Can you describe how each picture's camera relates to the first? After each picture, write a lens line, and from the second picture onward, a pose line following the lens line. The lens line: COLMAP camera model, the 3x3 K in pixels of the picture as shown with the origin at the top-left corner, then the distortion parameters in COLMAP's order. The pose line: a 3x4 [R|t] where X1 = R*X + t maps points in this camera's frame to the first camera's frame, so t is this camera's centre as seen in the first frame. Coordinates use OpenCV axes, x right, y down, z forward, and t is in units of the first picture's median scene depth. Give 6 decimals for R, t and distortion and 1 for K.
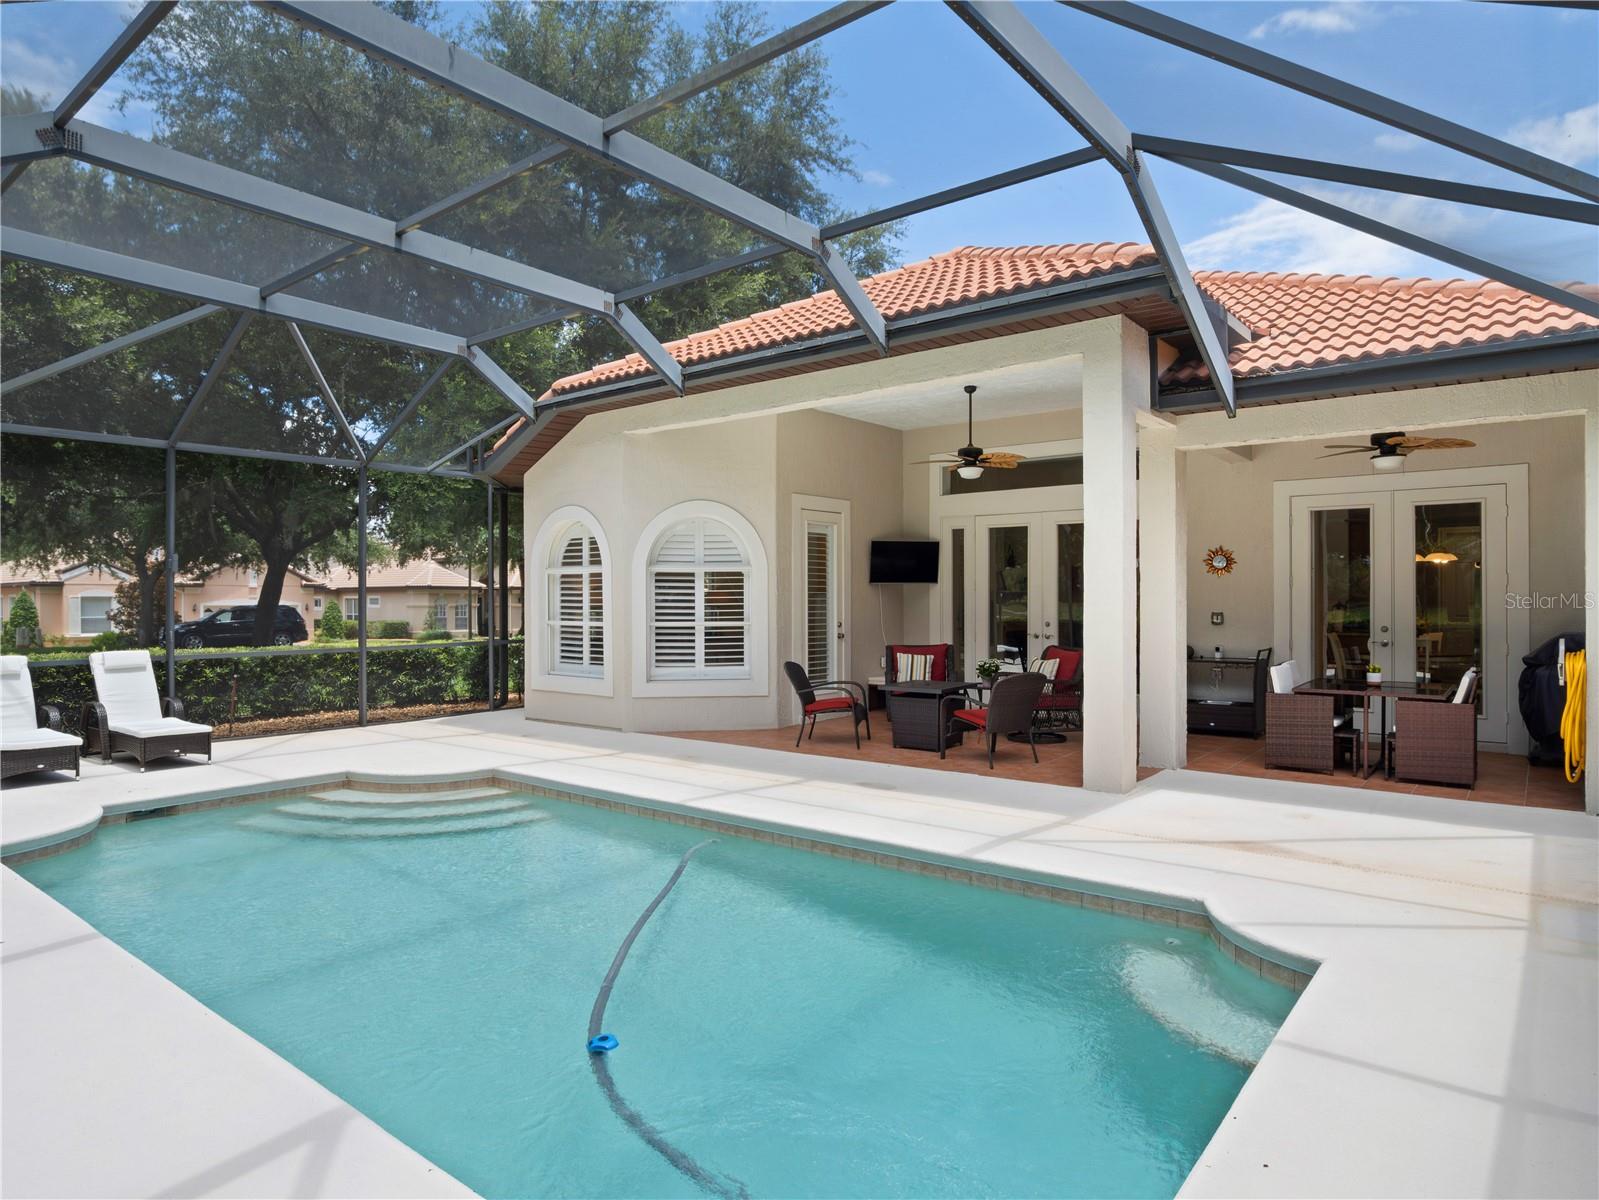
lens RADIAL K [[952.8, 0, 795.8], [0, 952.8, 598.8], [0, 0, 1]] dist [-0.036803, 0.015777]
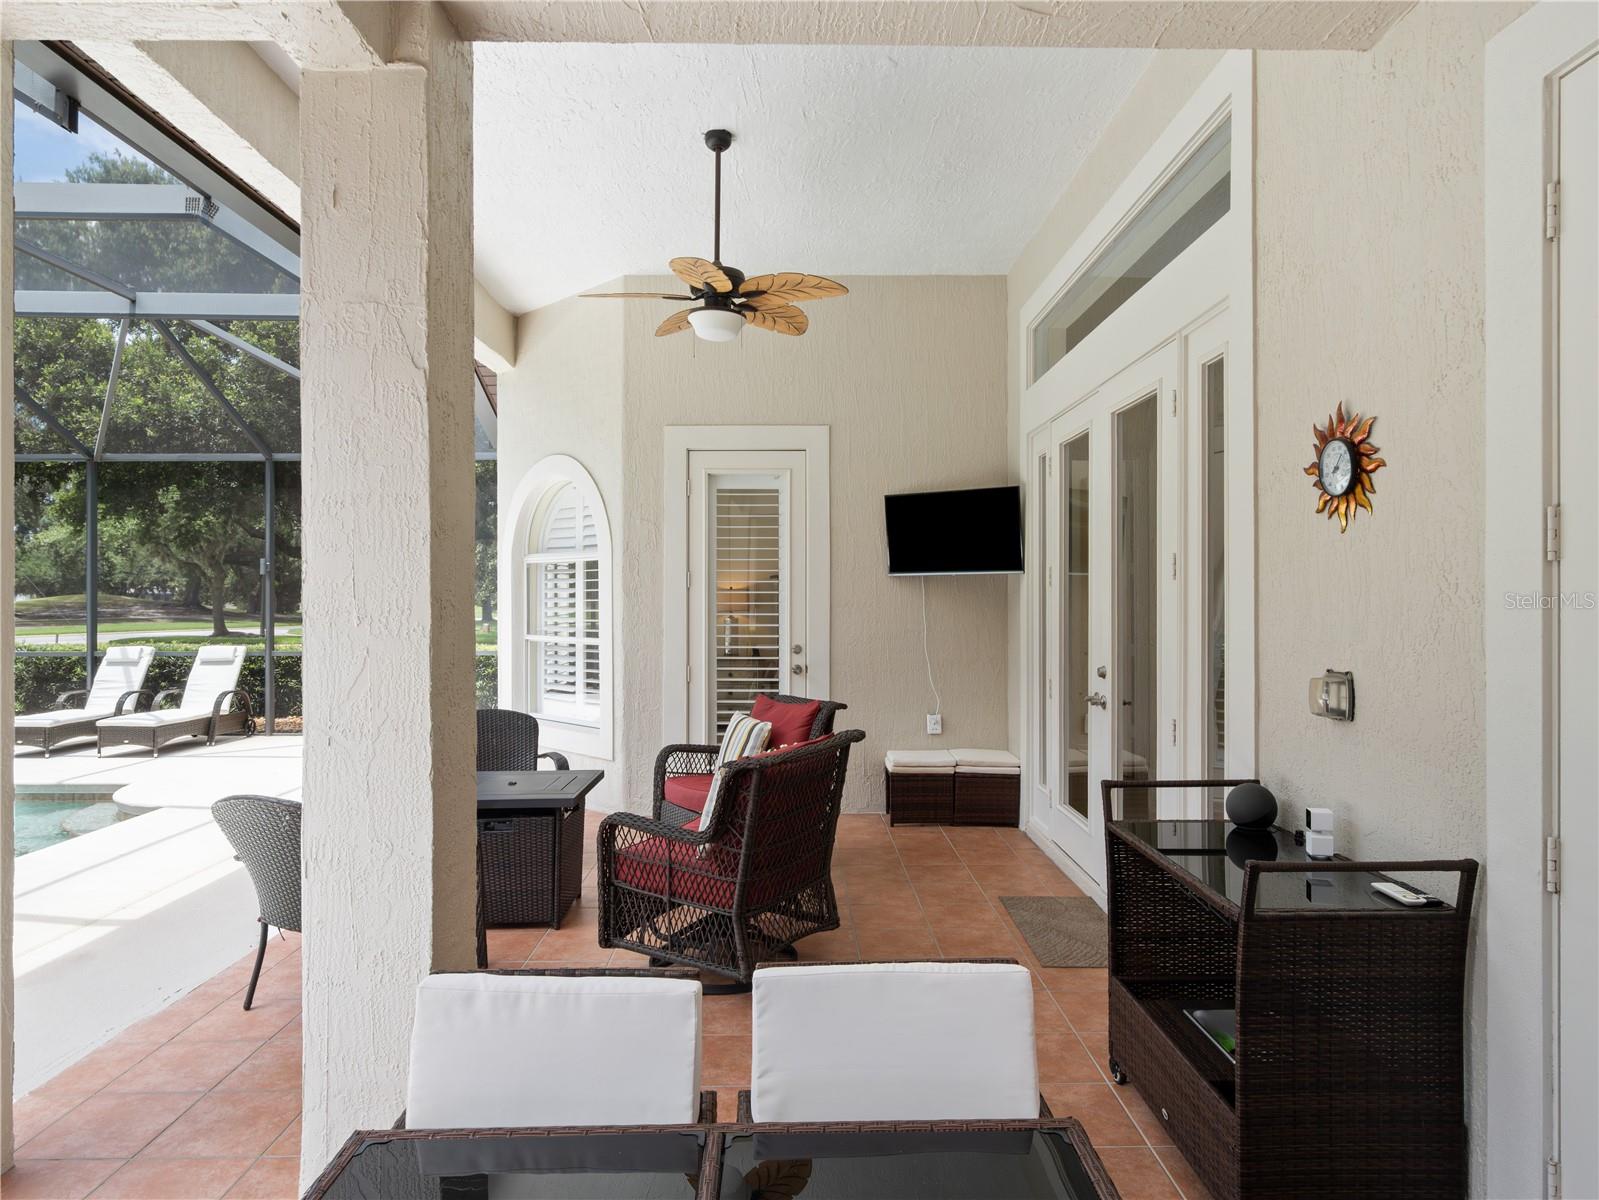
lens RADIAL K [[952.8, 0, 795.8], [0, 952.8, 598.8], [0, 0, 1]] dist [-0.036803, 0.015777]
pose [[0.649463, 0.004433, -0.760380, 0.512401], [-0.000085, 0.999983, 0.005758, -0.005790], [0.760393, -0.003675, 0.649453, 0.688187]]
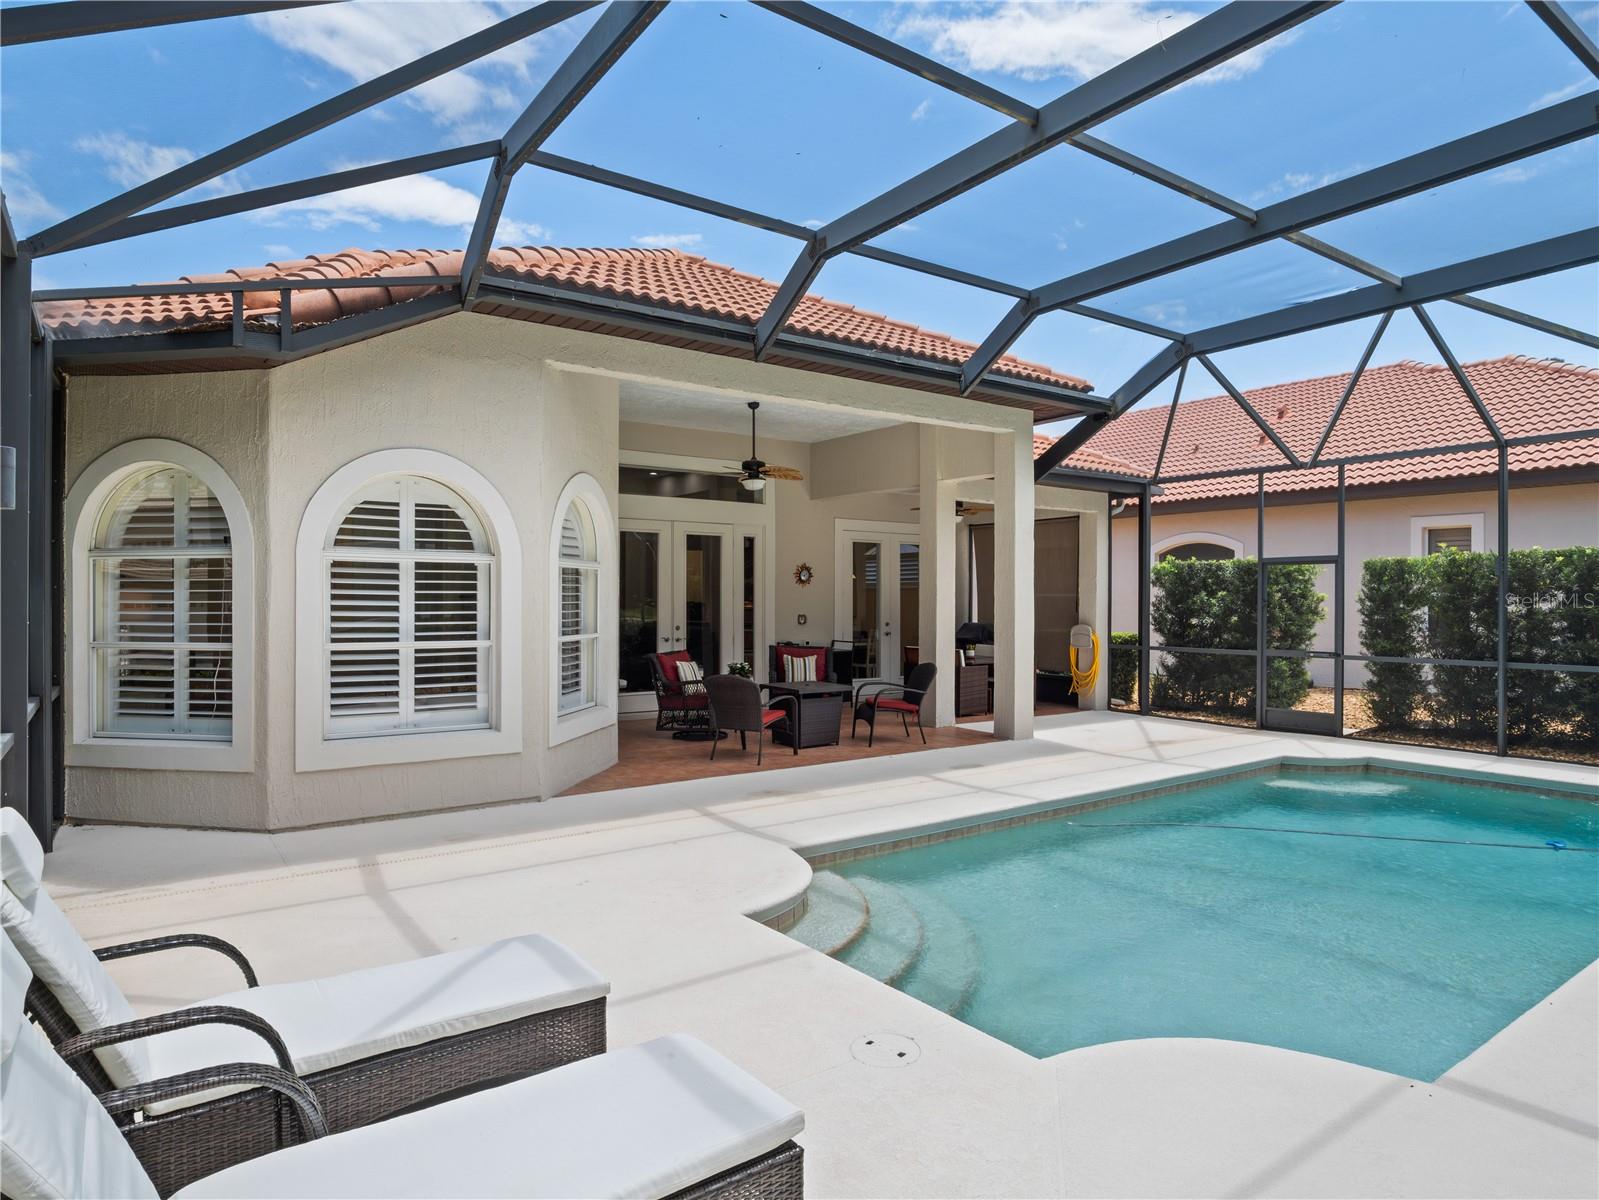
lens RADIAL K [[952.8, 0, 795.8], [0, 952.8, 598.8], [0, 0, 1]] dist [-0.036803, 0.015777]
pose [[0.268069, 0.004366, 0.963390, -0.762737], [-0.002431, 0.999990, -0.003856, -0.001796], [-0.963397, -0.001309, 0.268076, 0.623871]]
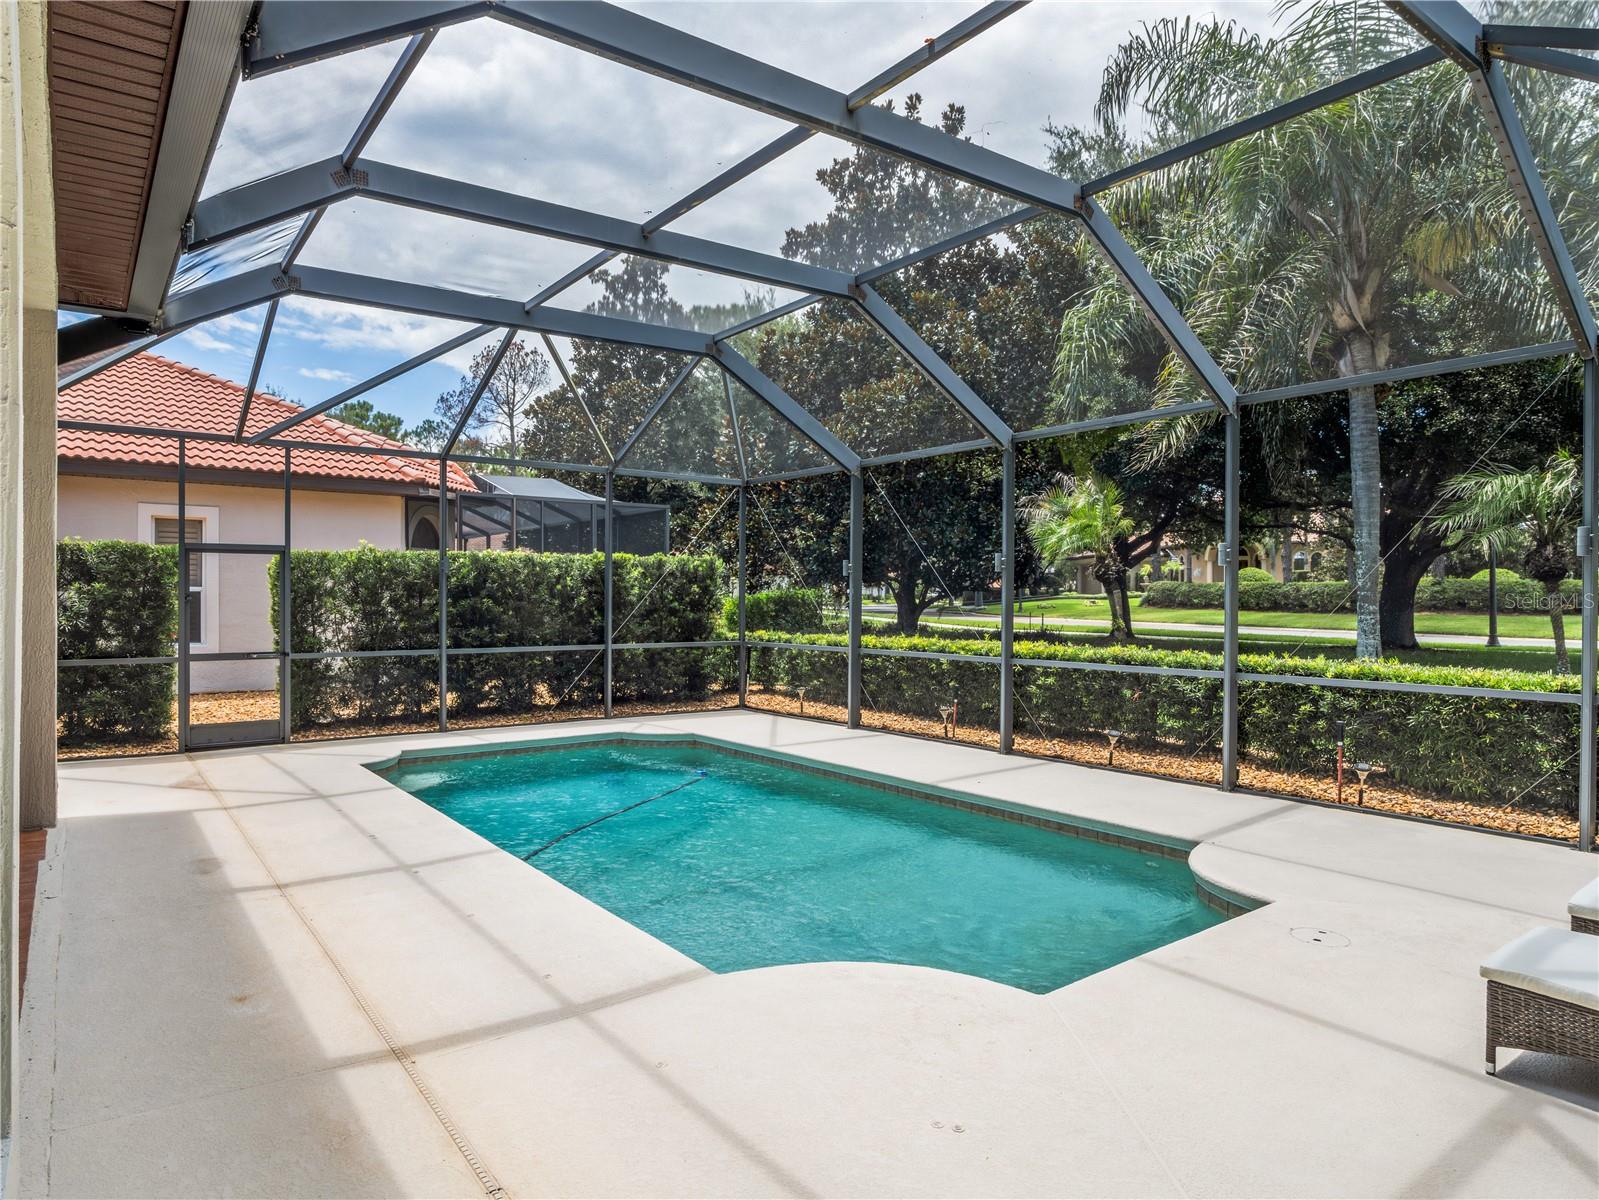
lens RADIAL K [[980.6, 0, 797.9], [0, 980.6, 591.5], [0, 0, 1]] dist [-0.004273, -0.001023]
pose [[-0.970597, 0.006672, 0.240619, -0.364676], [0.004931, 0.999957, -0.007839, -0.001469], [-0.240661, -0.006422, -0.970588, 1.110407]]
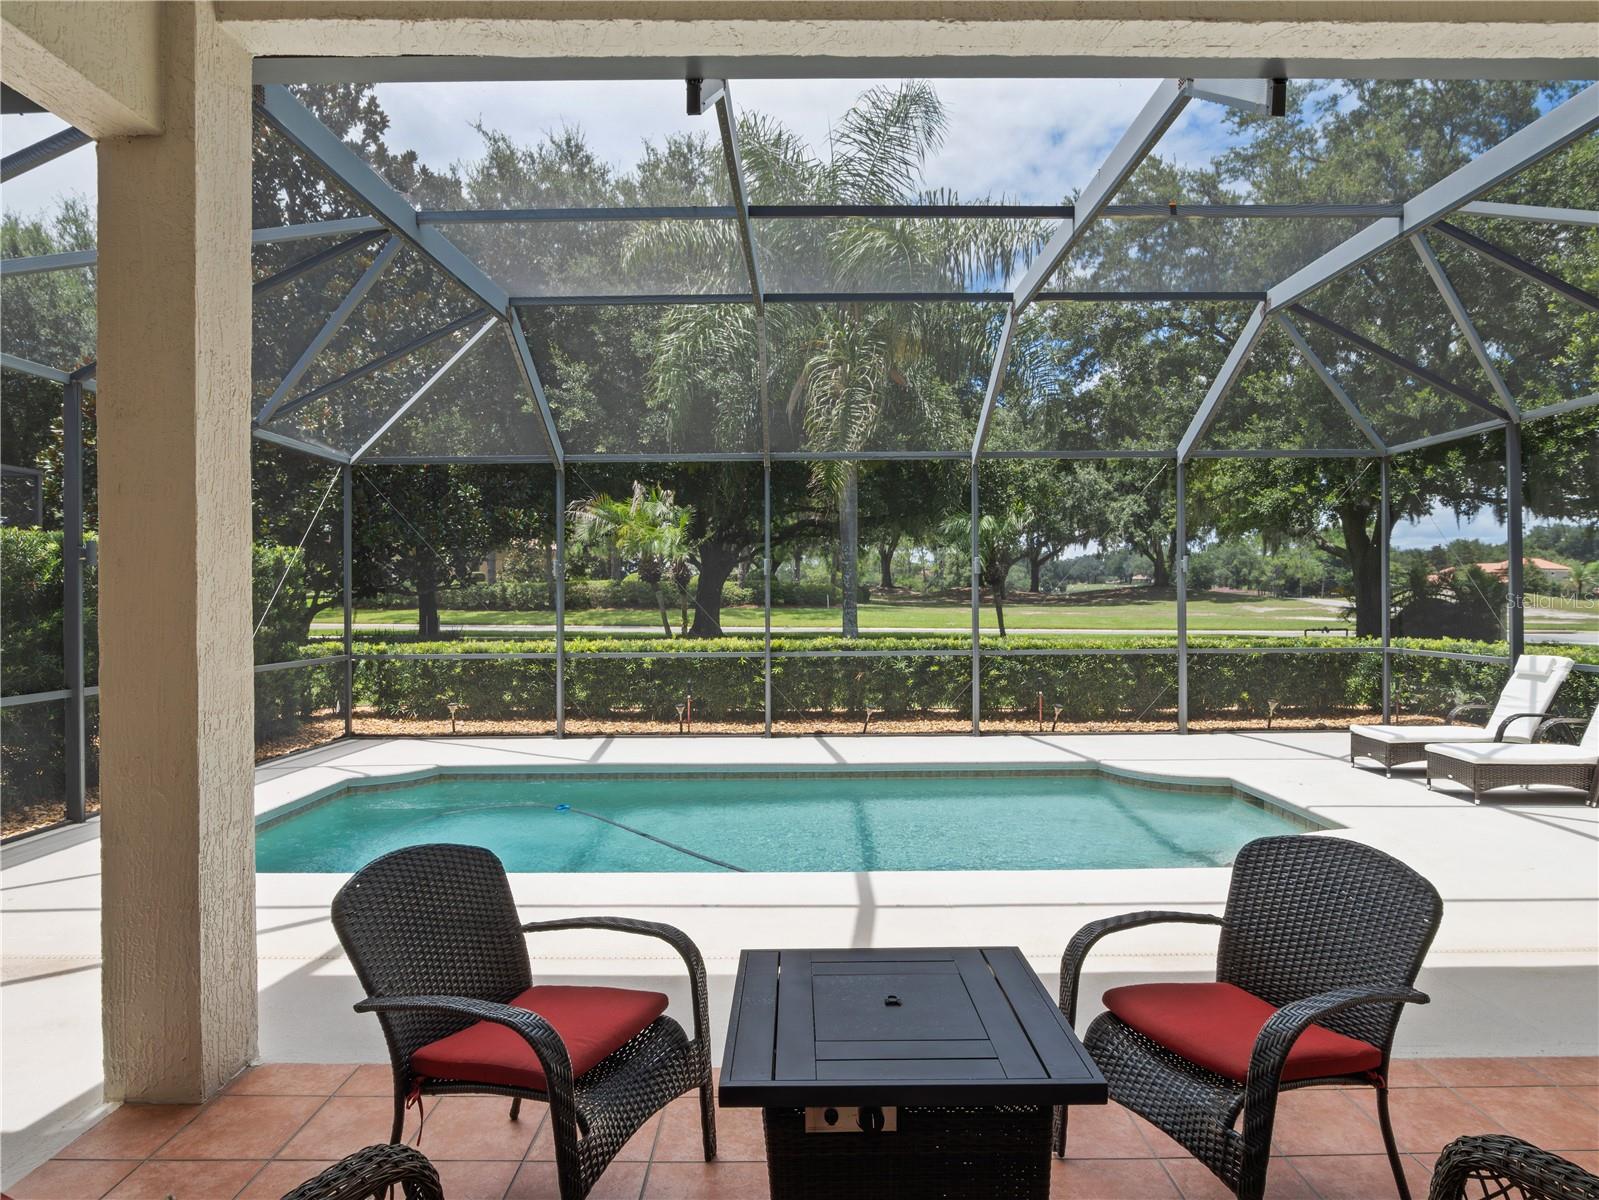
lens RADIAL K [[980.6, 0, 797.9], [0, 980.6, 591.5], [0, 0, 1]] dist [-0.004273, -0.001023]
pose [[-0.777018, 0.007760, -0.629430, 0.297326], [0.011260, 0.999935, -0.001572, -0.006500], [0.629377, -0.008309, -0.777055, 0.988674]]
